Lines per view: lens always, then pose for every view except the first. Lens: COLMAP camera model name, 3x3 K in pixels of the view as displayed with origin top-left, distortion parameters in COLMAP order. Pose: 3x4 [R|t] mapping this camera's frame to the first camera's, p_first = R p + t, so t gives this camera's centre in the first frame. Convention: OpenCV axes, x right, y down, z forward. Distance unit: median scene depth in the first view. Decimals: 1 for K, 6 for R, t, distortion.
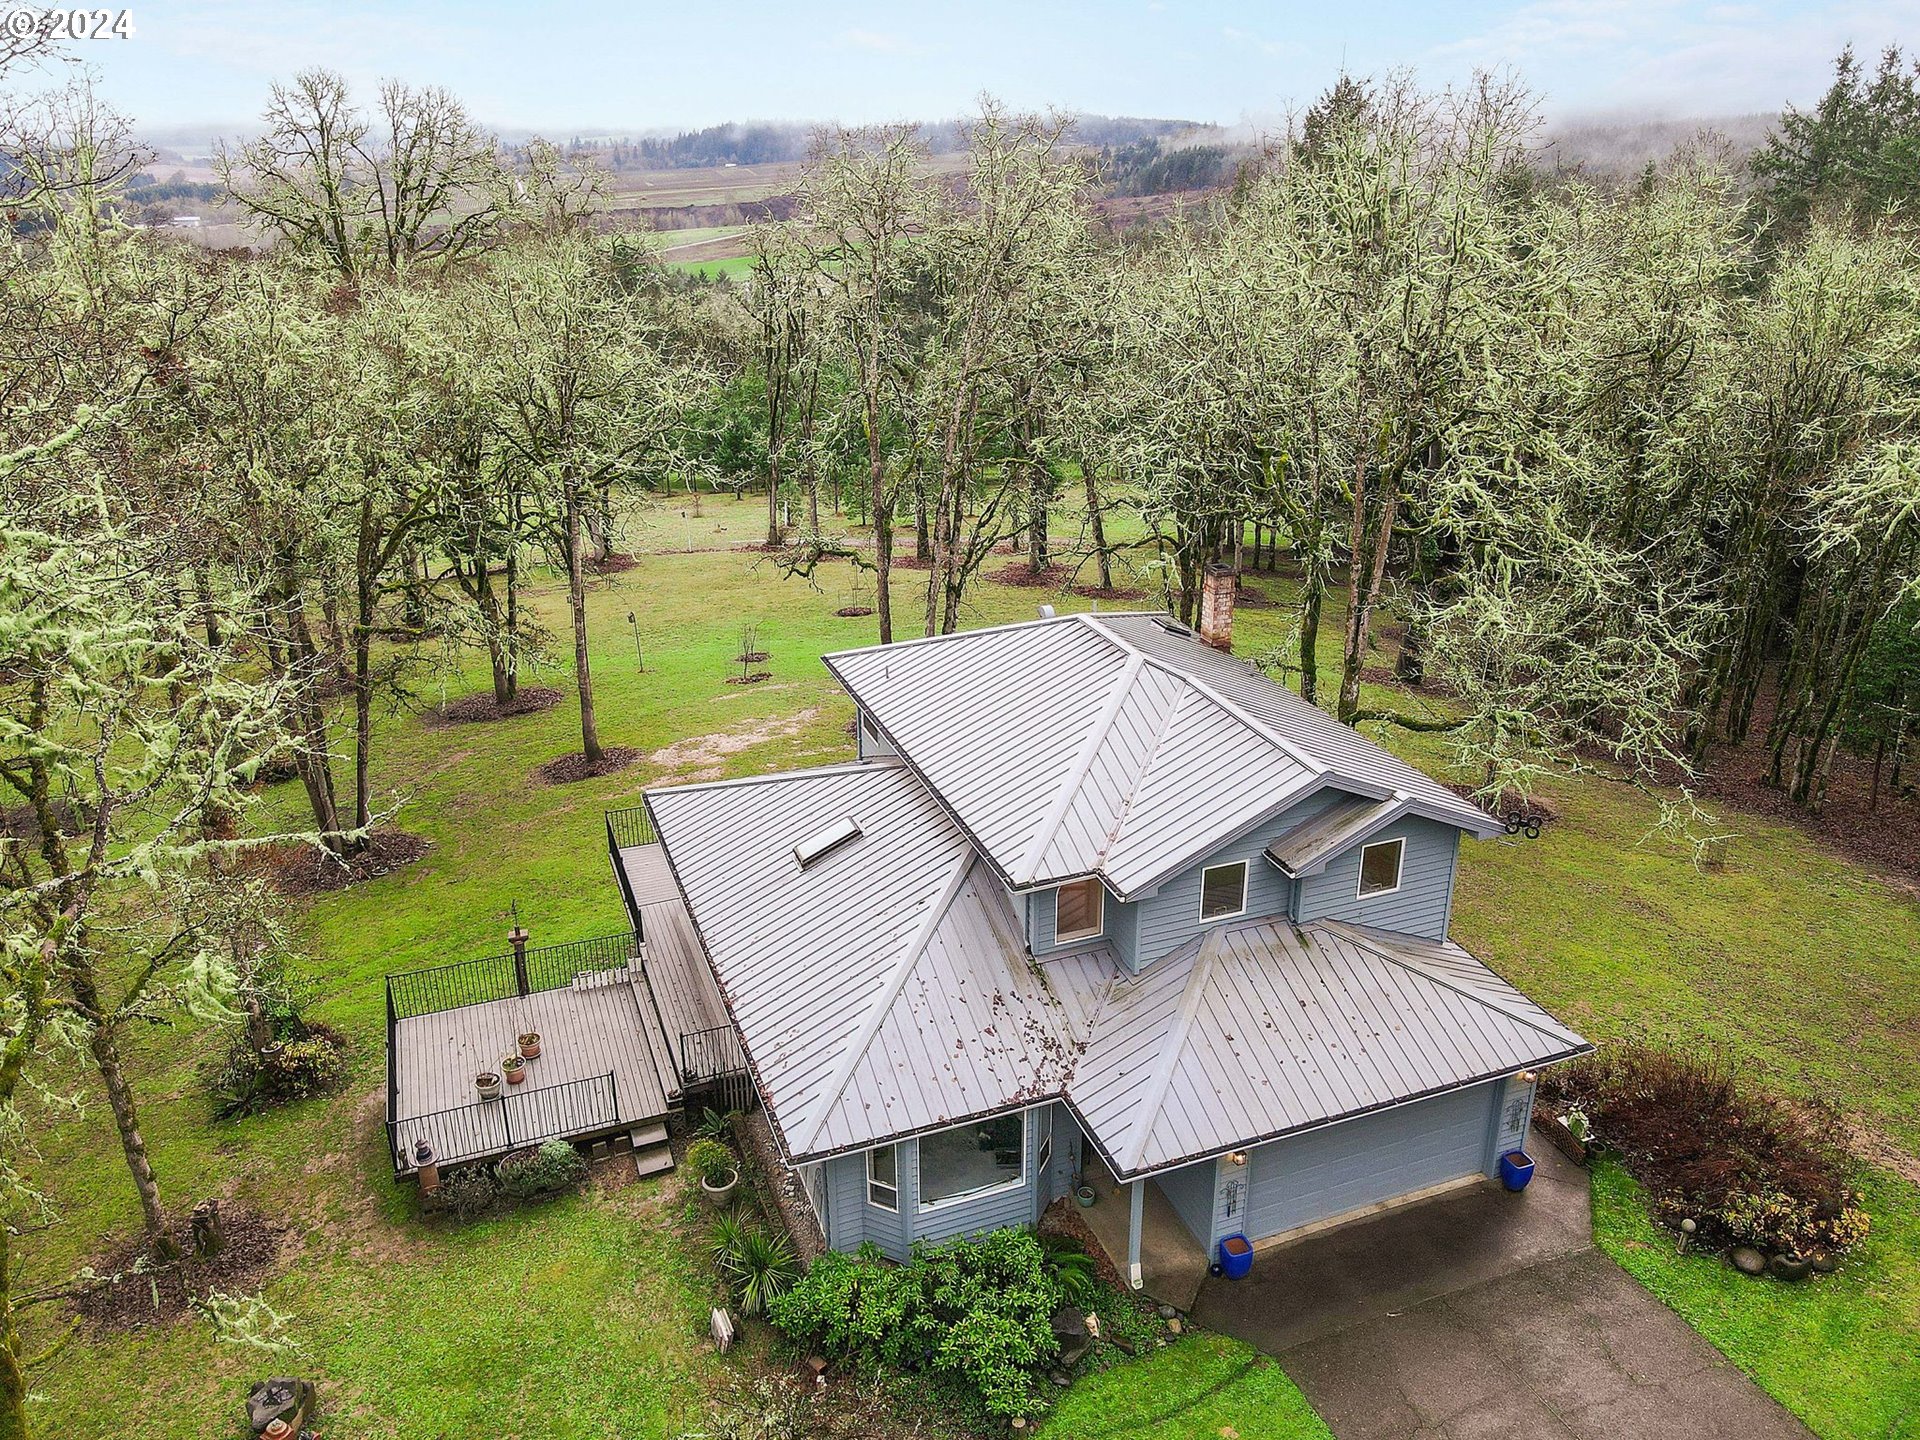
lens RADIAL K [[1476.7, 0, 960.0], [0, 1476.7, 720.0], [0, 0, 1]] dist [0.001784, 0.005051]
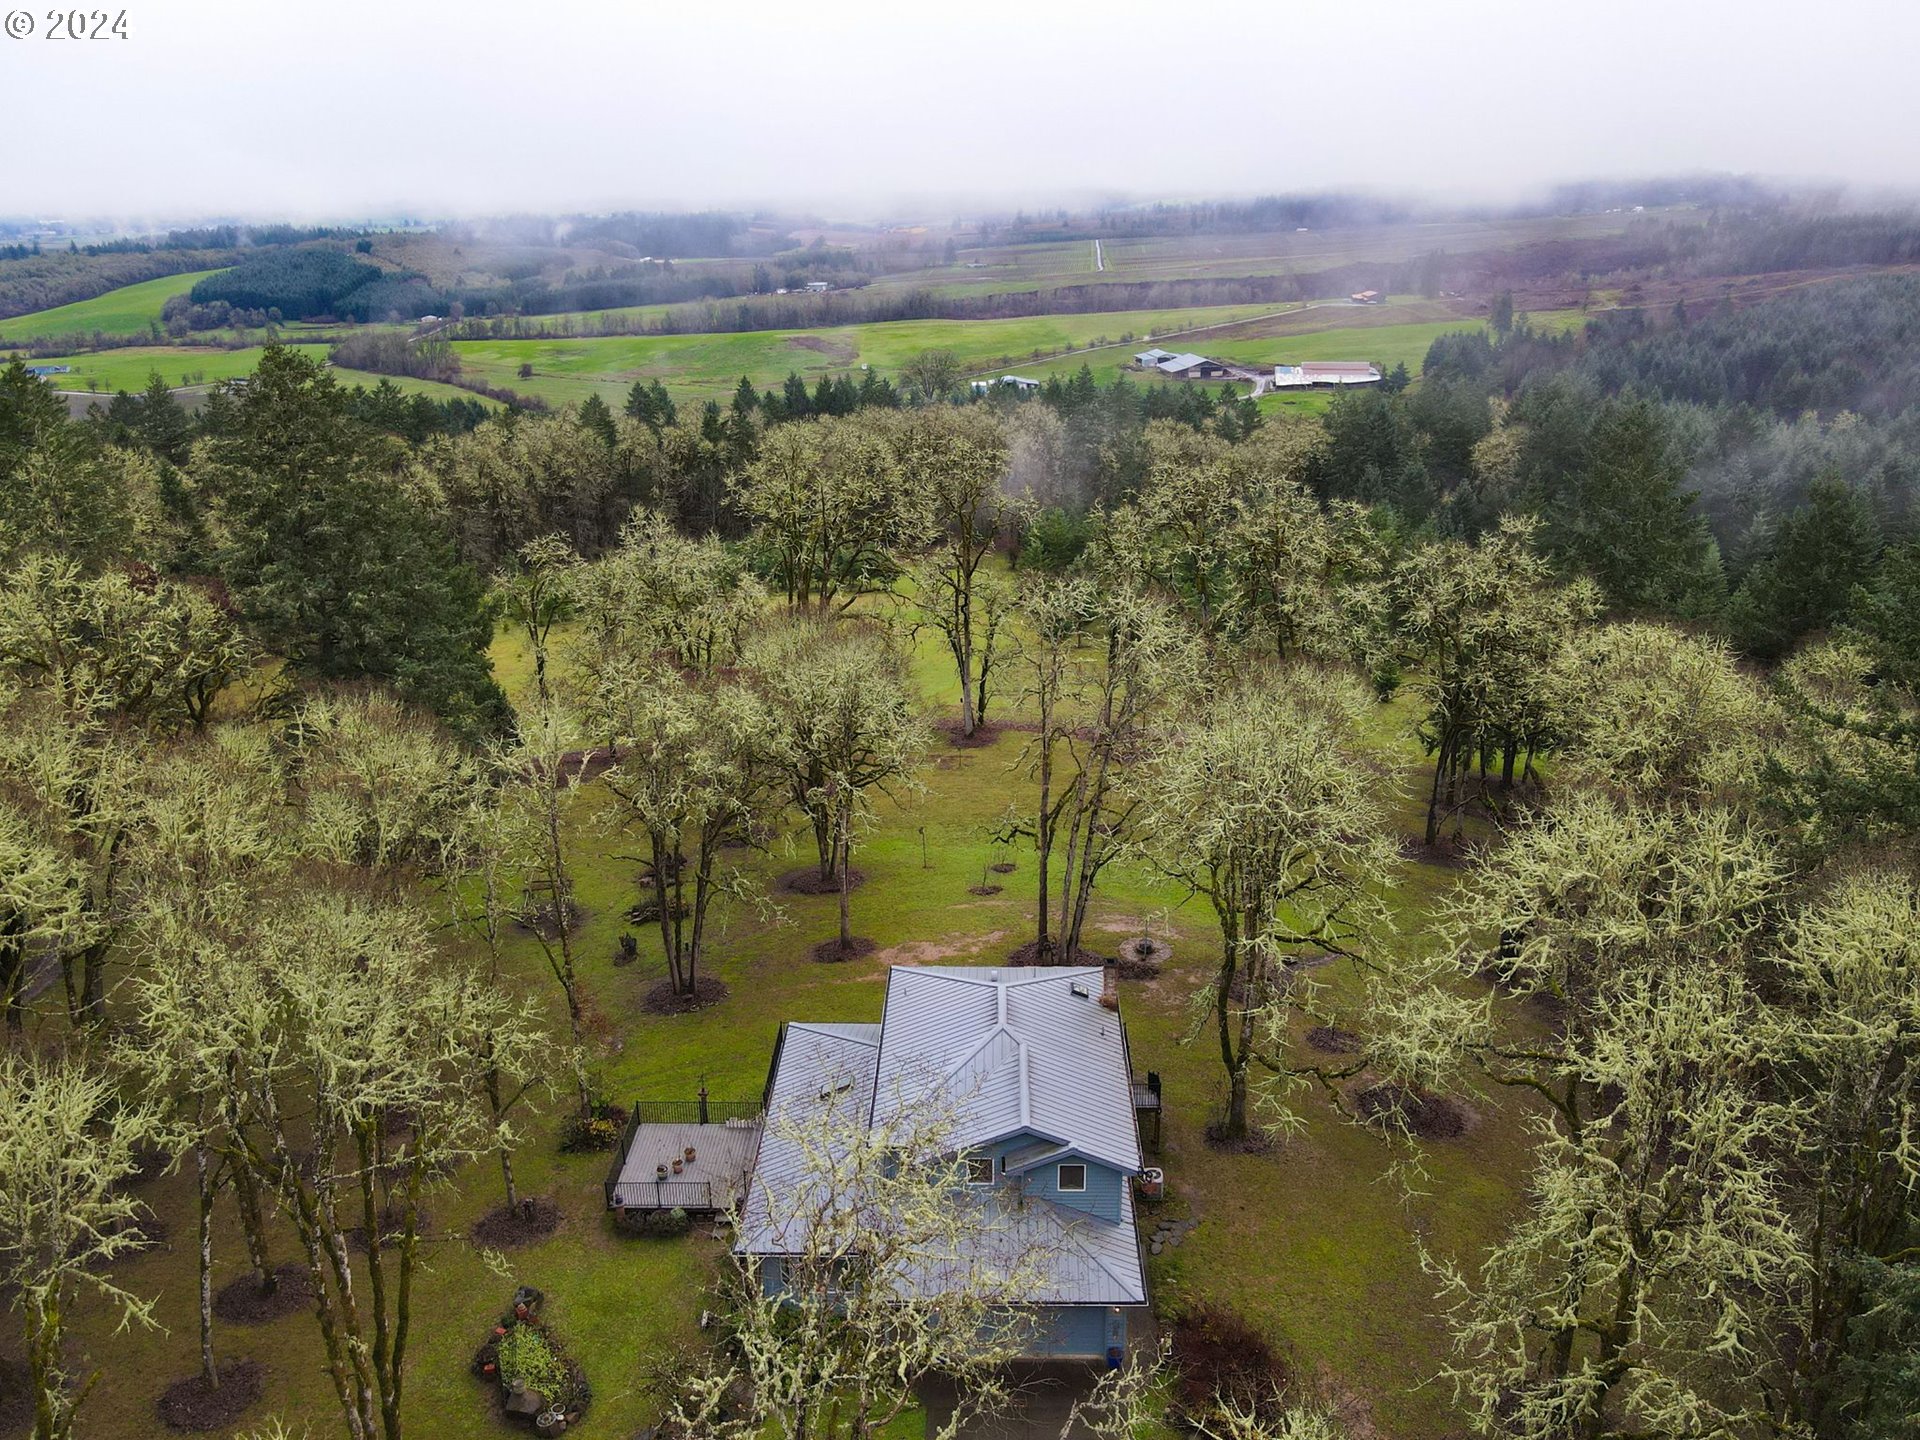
lens RADIAL K [[1476.7, 0, 960.0], [0, 1476.7, 720.0], [0, 0, 1]] dist [0.001784, 0.005051]
pose [[0.926169, 0.134016, -0.352492, 0.677258], [-0.137913, 0.990343, 0.014159, -0.443253], [0.350985, 0.035499, 0.935708, -0.760646]]
